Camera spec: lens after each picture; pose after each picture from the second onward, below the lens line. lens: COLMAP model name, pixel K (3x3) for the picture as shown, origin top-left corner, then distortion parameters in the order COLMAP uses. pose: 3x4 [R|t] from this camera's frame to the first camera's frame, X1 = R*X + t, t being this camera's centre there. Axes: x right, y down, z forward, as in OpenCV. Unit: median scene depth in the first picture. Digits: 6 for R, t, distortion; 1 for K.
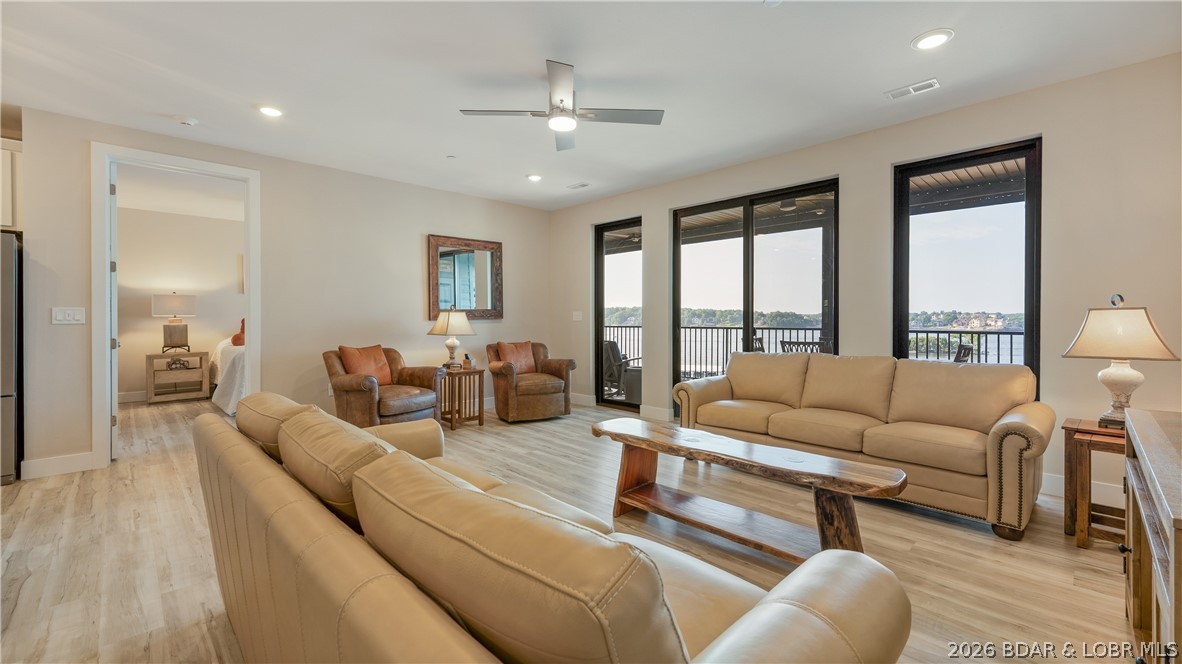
lens RADIAL K [[478.6, 0, 589.4], [0, 478.6, 320.8], [0, 0, 1]] dist [0.003733, -0.002554]
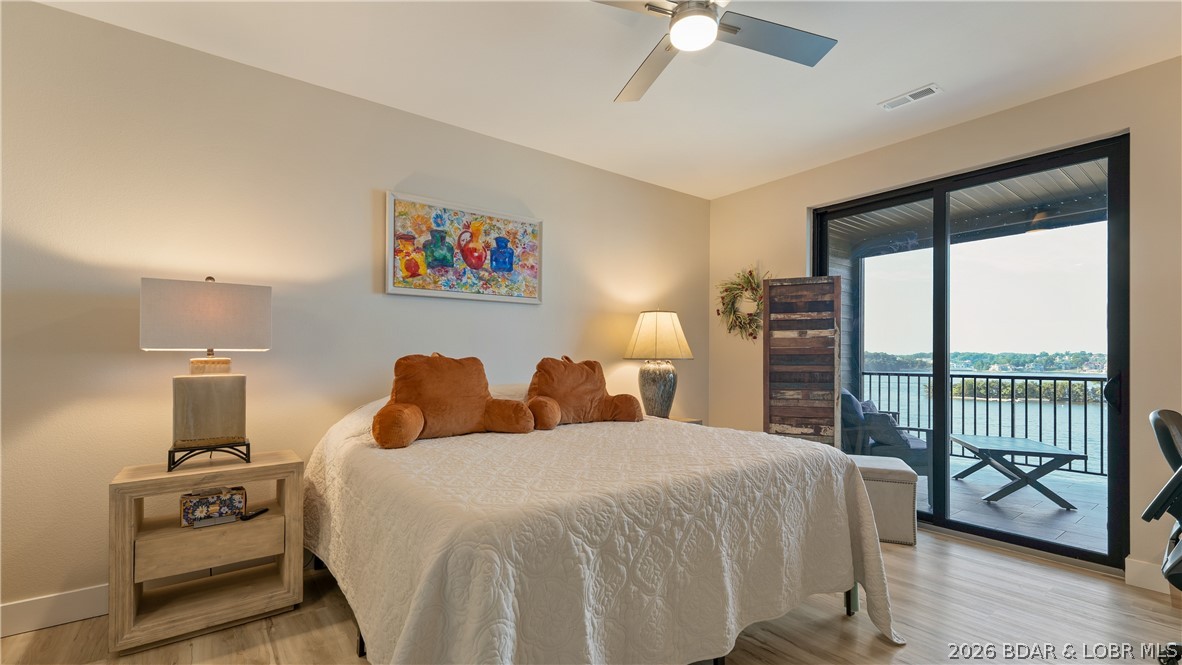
lens RADIAL K [[588.1, 0, 607.6], [0, 588.1, 350.0], [0, 0, 1]] dist [0.014345, 0.000071]
pose [[0.999735, -0.000716, -0.022996, -0.584161], [0.000182, 0.999731, -0.023186, -0.000809], [0.023007, 0.023175, 0.999467, 0.609138]]
